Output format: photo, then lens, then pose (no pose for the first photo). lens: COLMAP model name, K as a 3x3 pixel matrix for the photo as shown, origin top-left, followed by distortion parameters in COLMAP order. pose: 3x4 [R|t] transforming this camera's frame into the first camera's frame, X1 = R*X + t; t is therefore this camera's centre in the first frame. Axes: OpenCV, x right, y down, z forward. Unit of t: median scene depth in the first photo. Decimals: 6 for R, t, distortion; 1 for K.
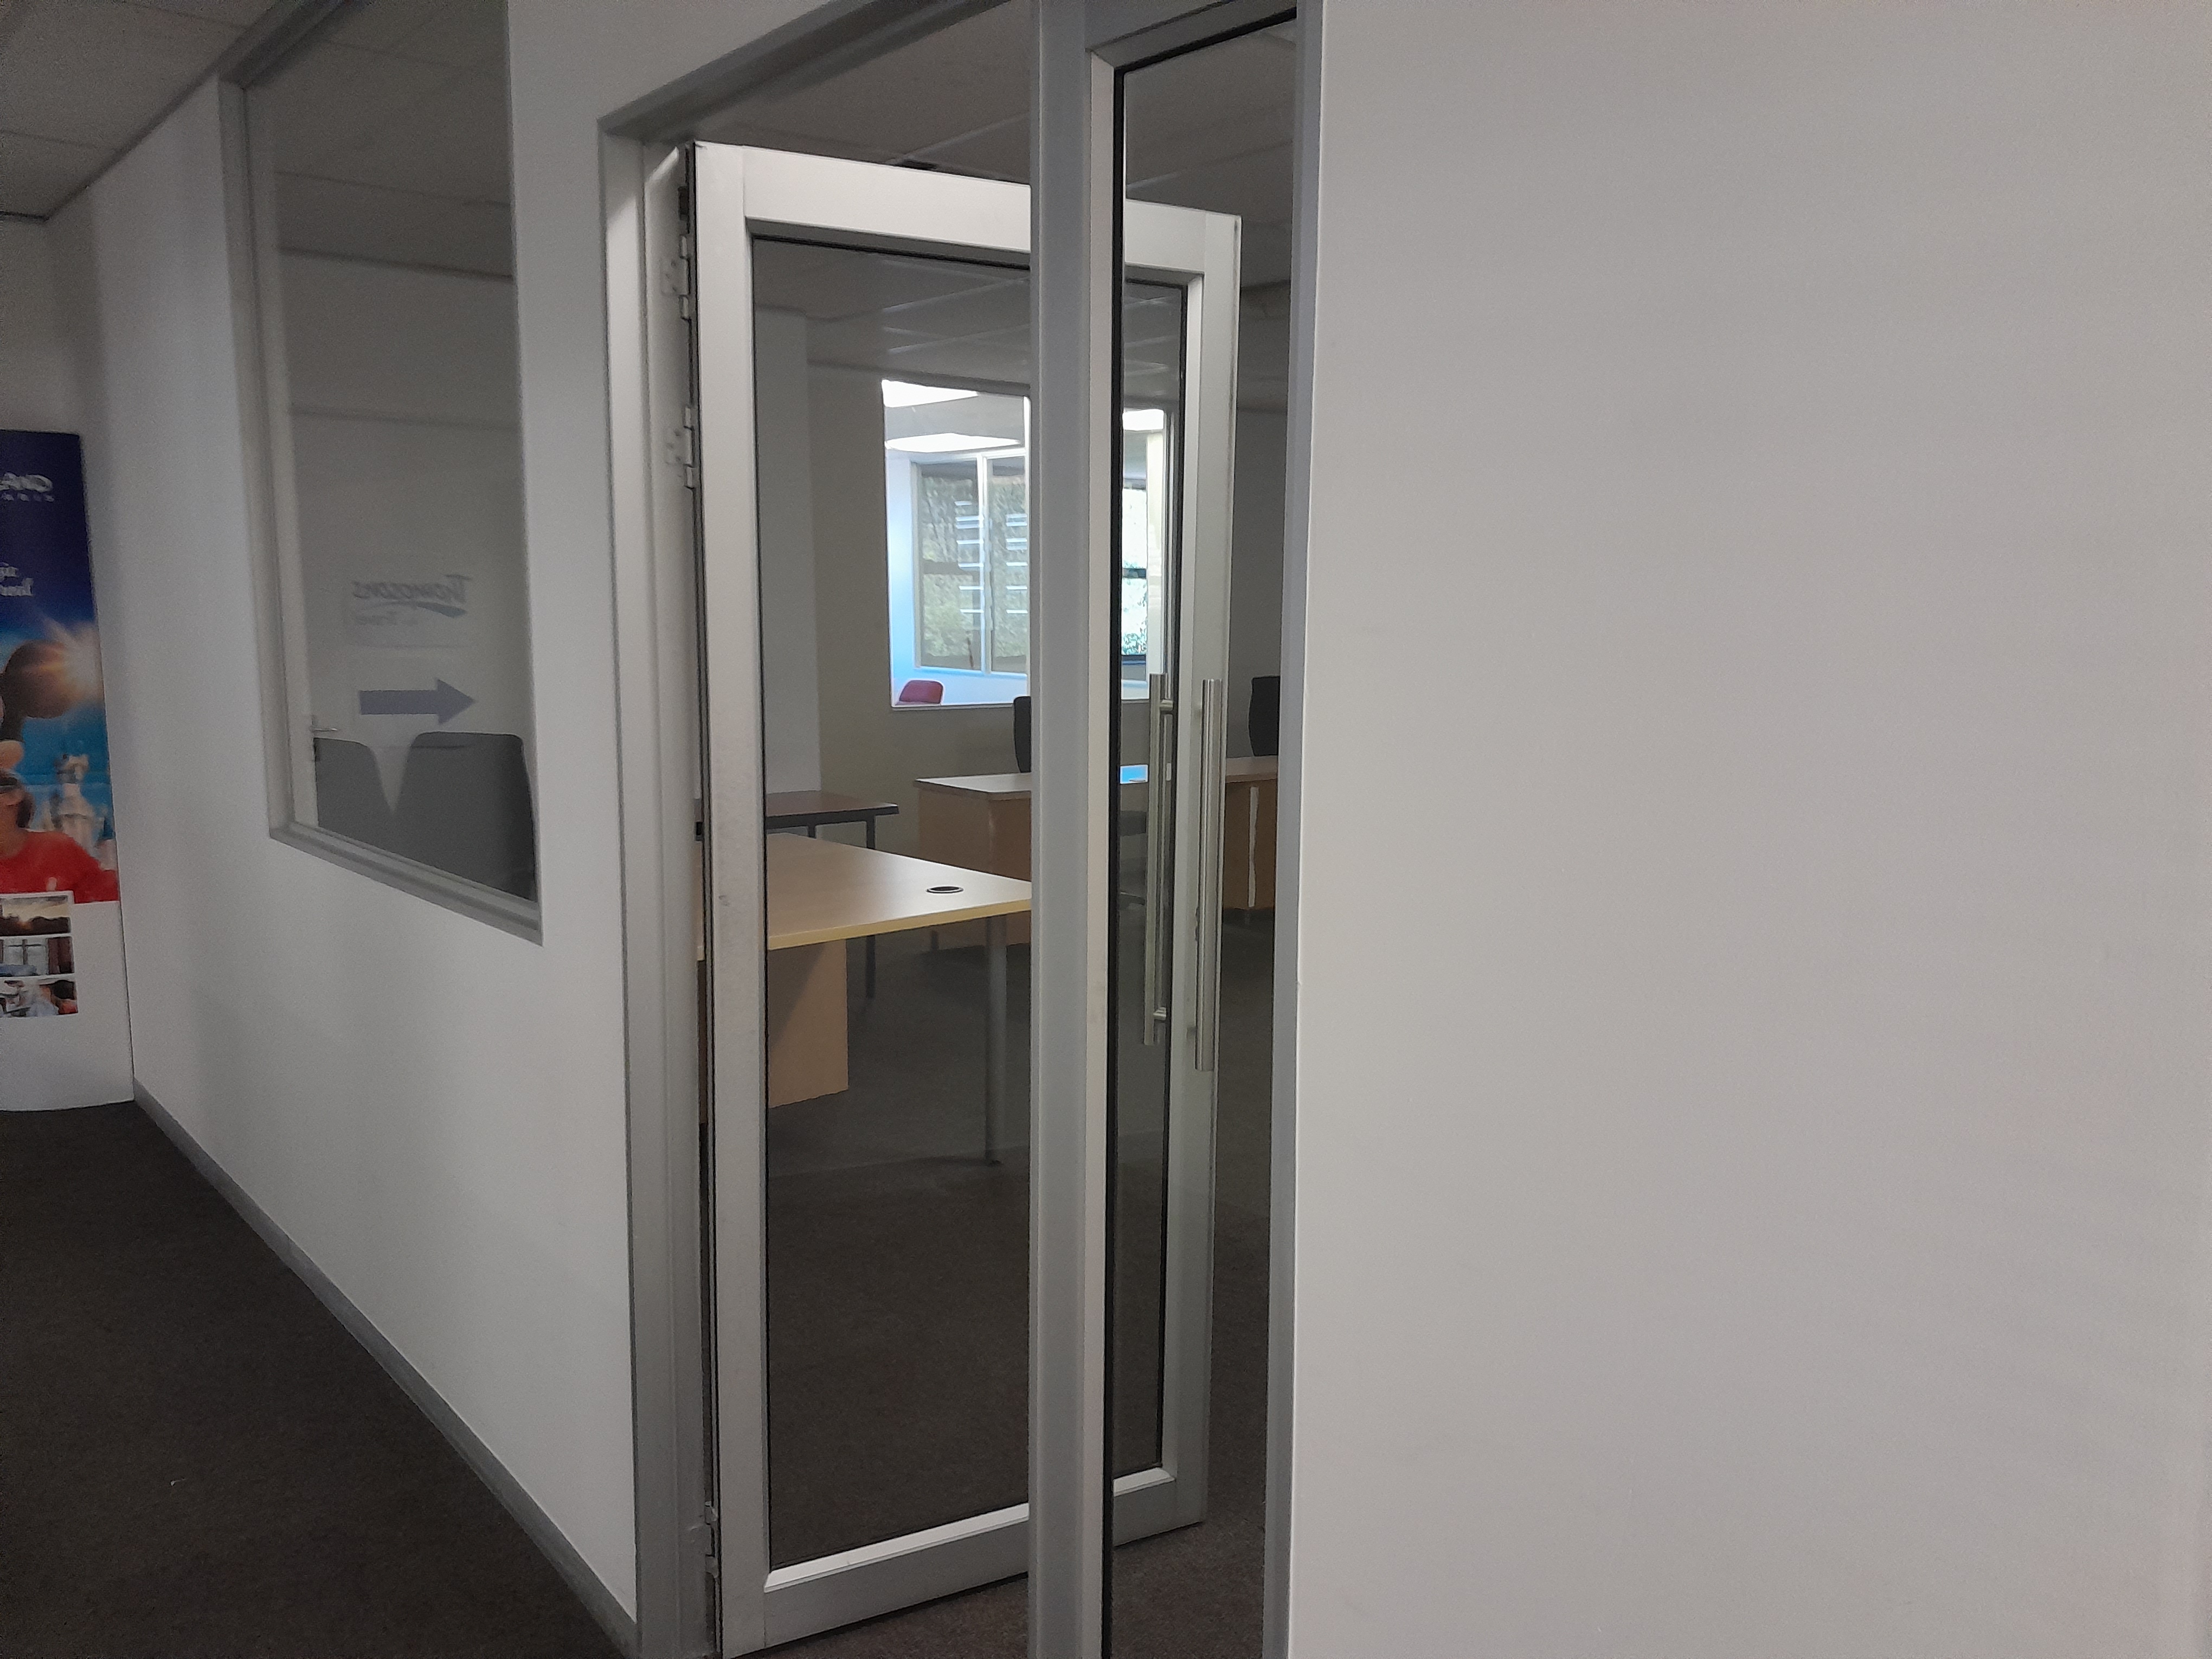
lens RADIAL K [[1738.6, 0, 1119.8], [0, 1738.6, 846.4], [0, 0, 1]] dist [0.067073, -0.098149]
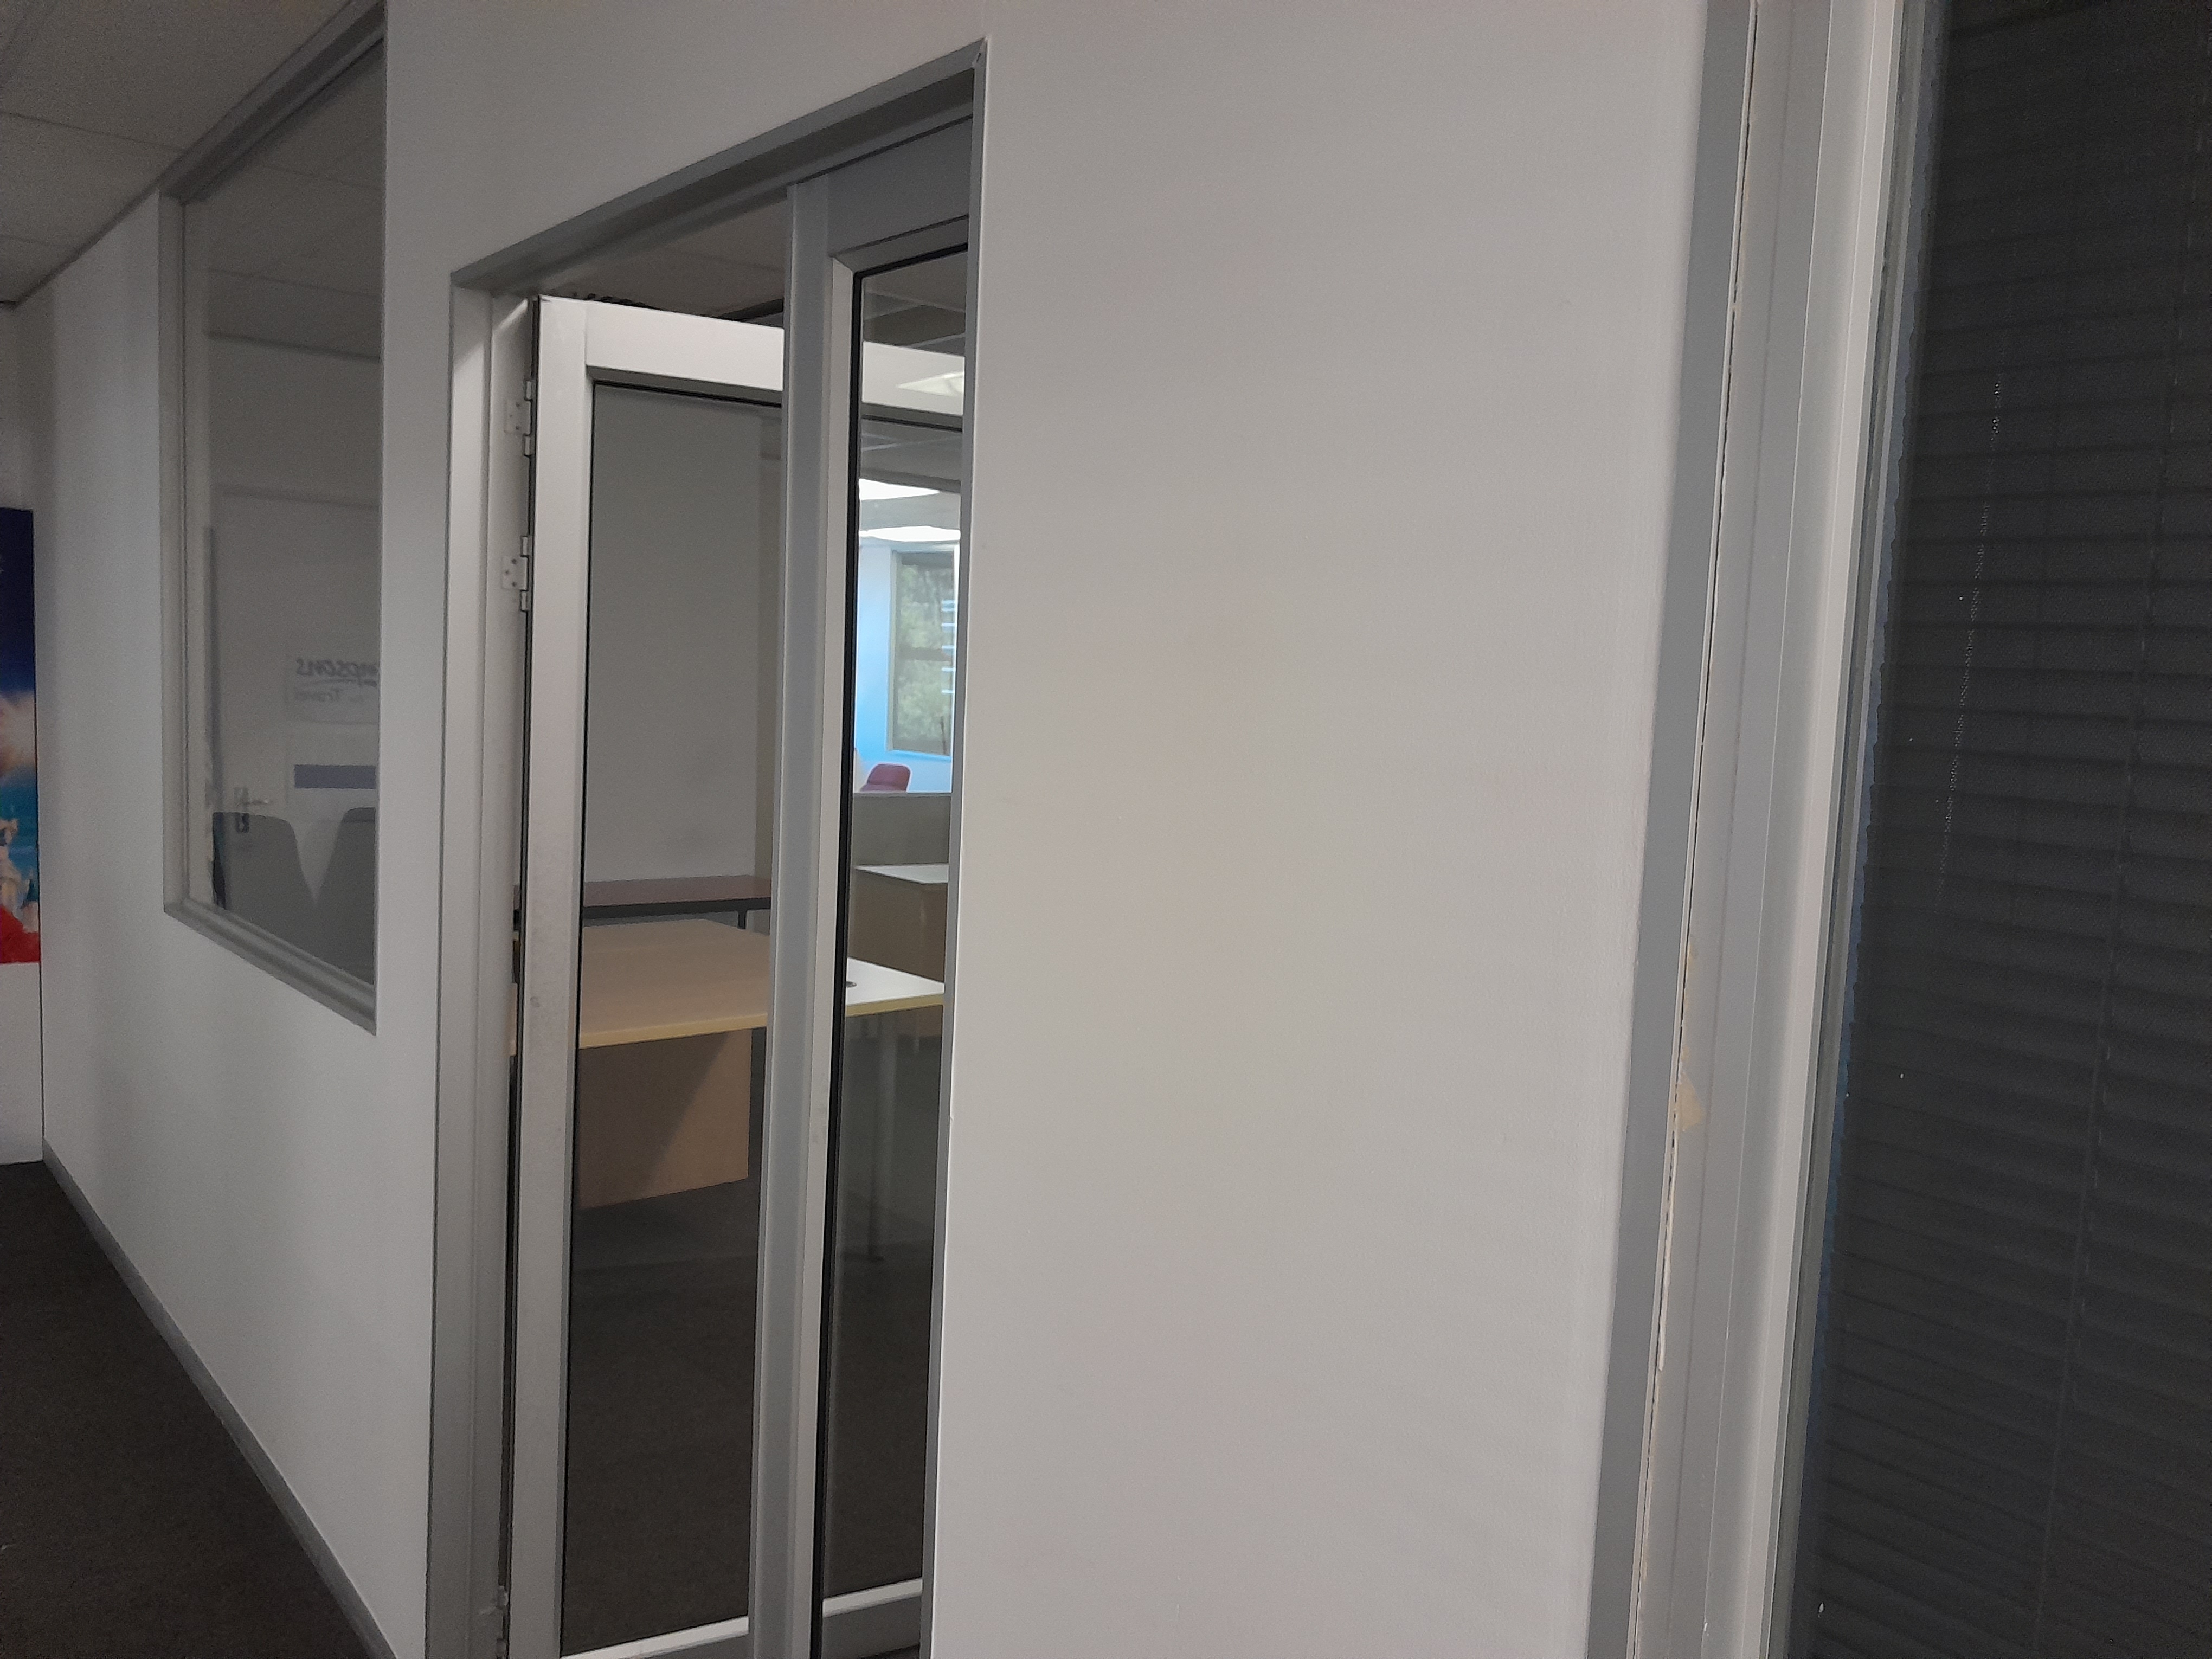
lens RADIAL K [[1738.6, 0, 1085.7], [0, 1738.6, 839.3], [0, 0, 1]] dist [0.067073, -0.098149]
pose [[0.999253, 0.038118, -0.006397, 0.062288], [-0.038412, 0.997756, -0.054834, -0.012102], [0.004292, 0.055039, 0.998475, -0.031092]]
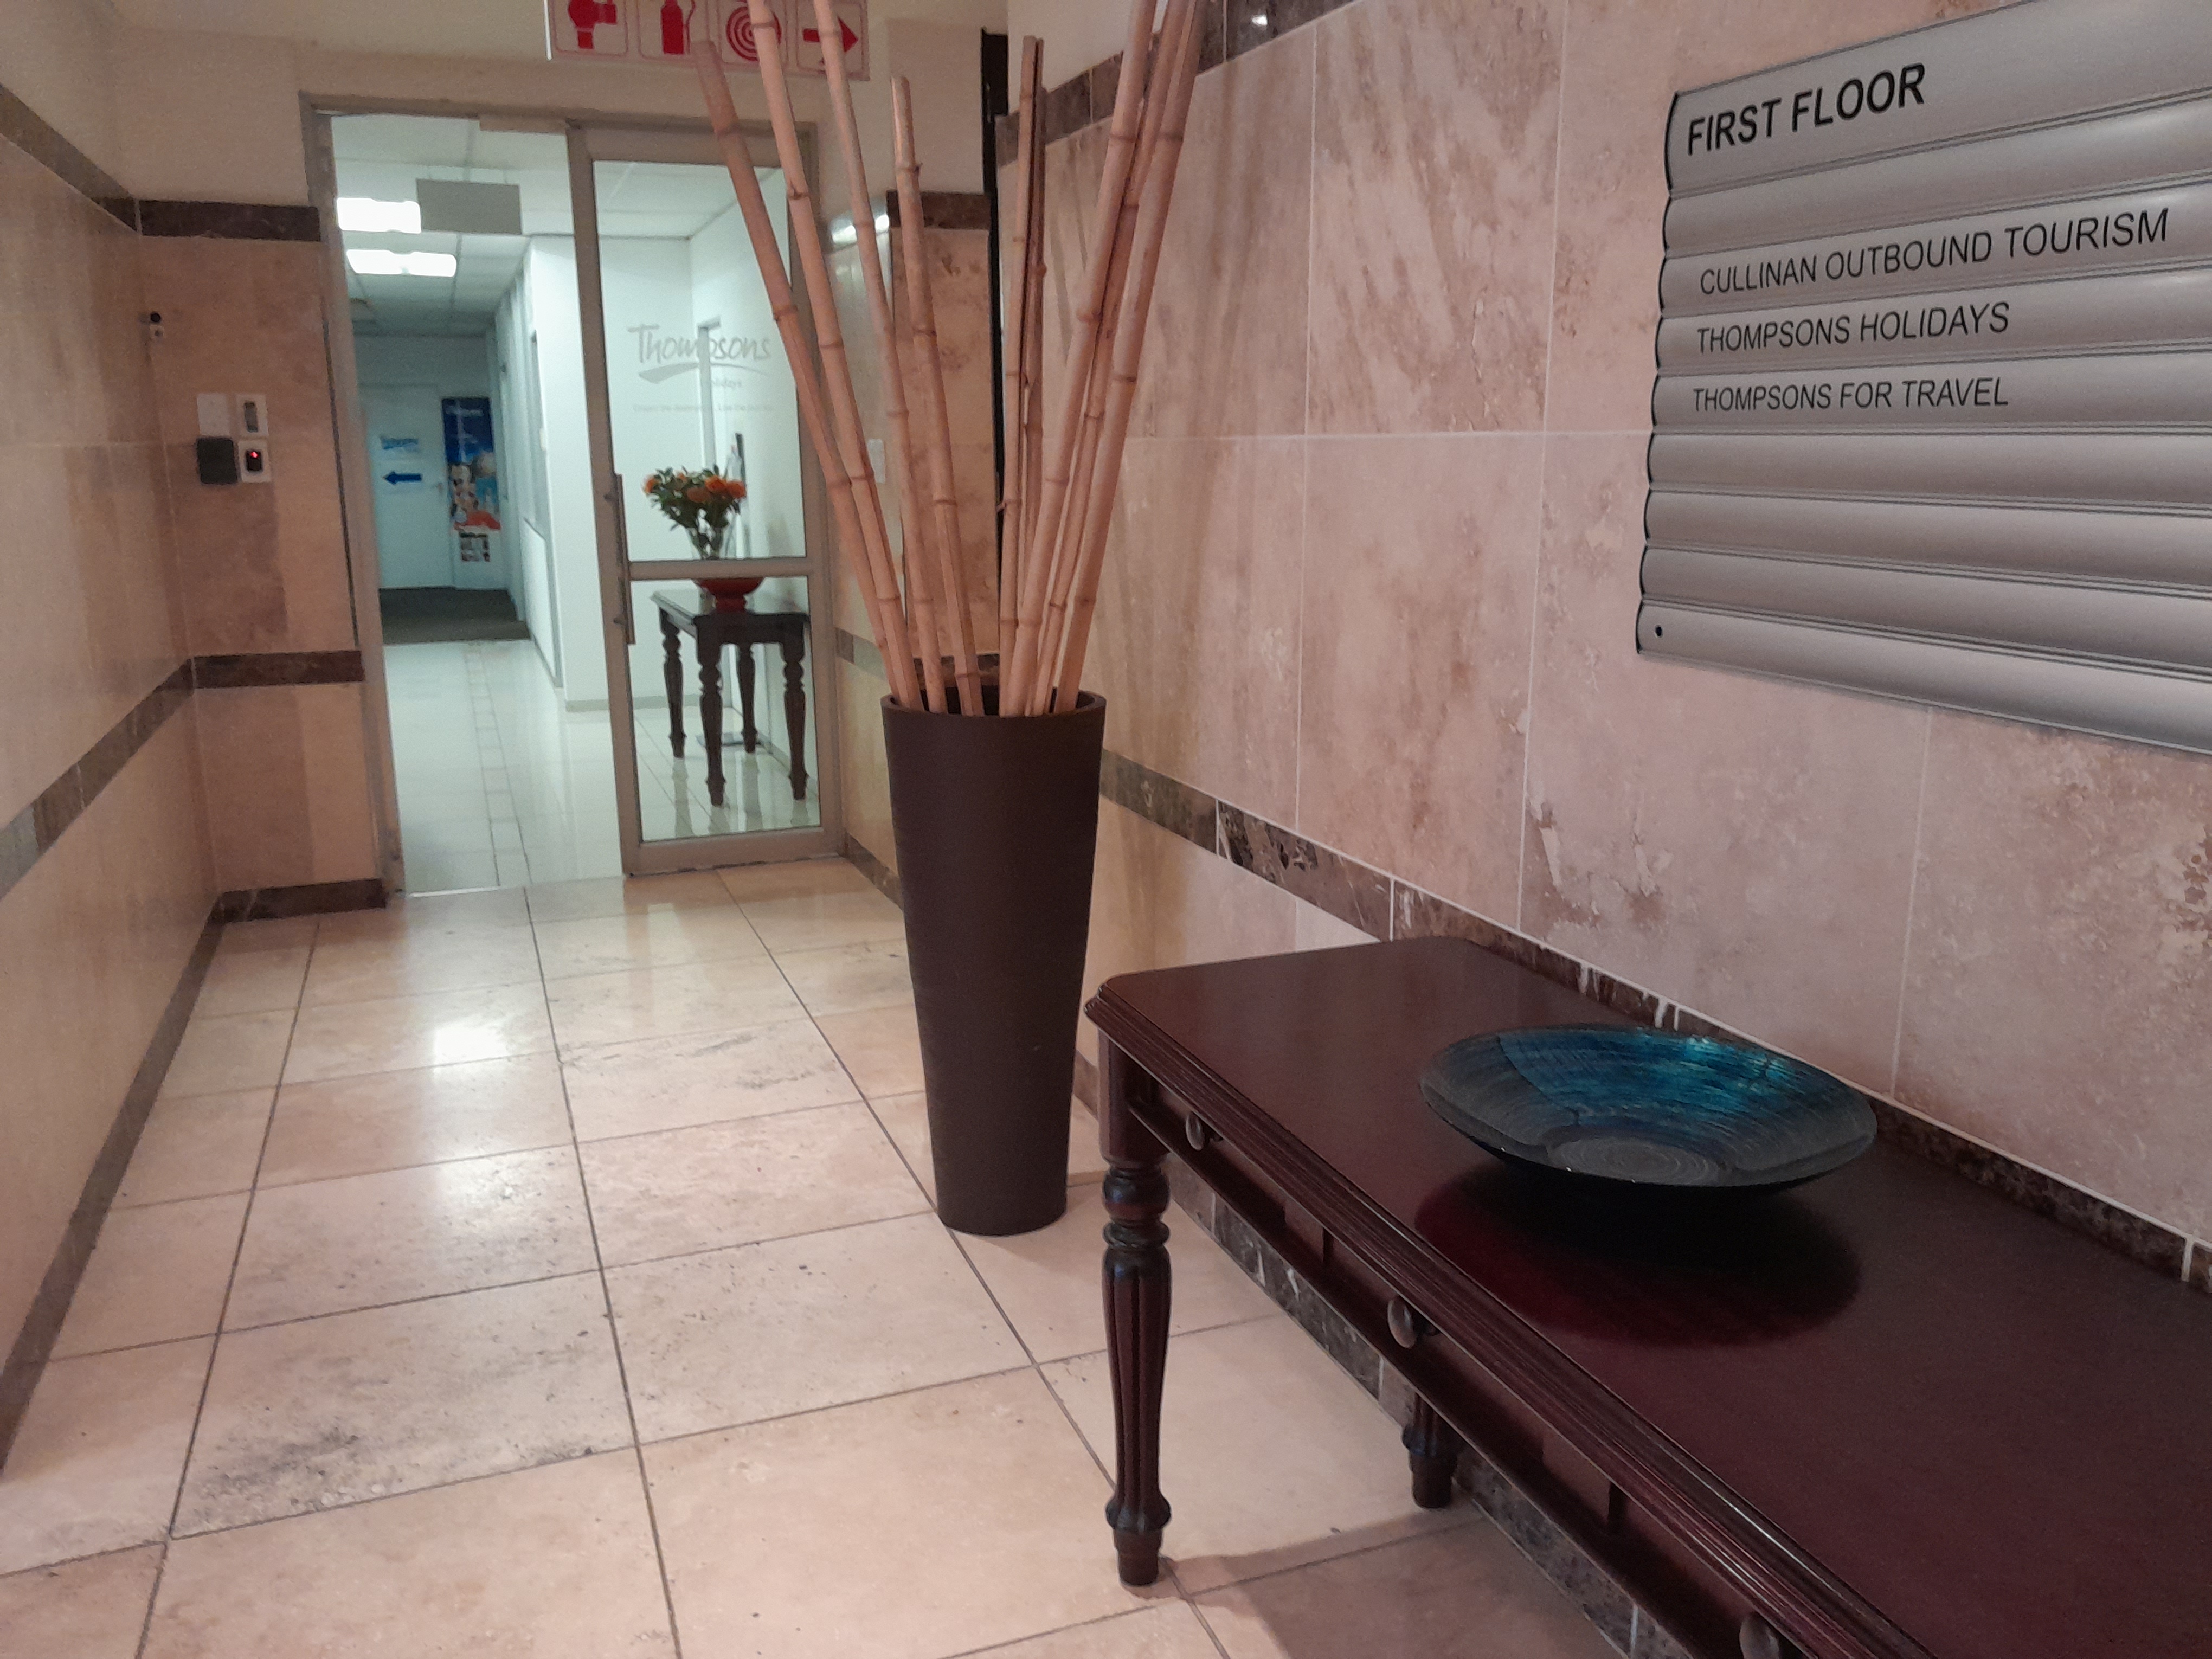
lens RADIAL K [[1738.6, 0, 1104.8], [0, 1738.6, 838.5], [0, 0, 1]] dist [0.067073, -0.098149]
pose [[0.945973, 0.066253, -0.317404, 2.640031], [-0.041430, 0.995576, 0.084336, 0.454498], [0.321587, -0.066630, 0.944533, -3.008039]]
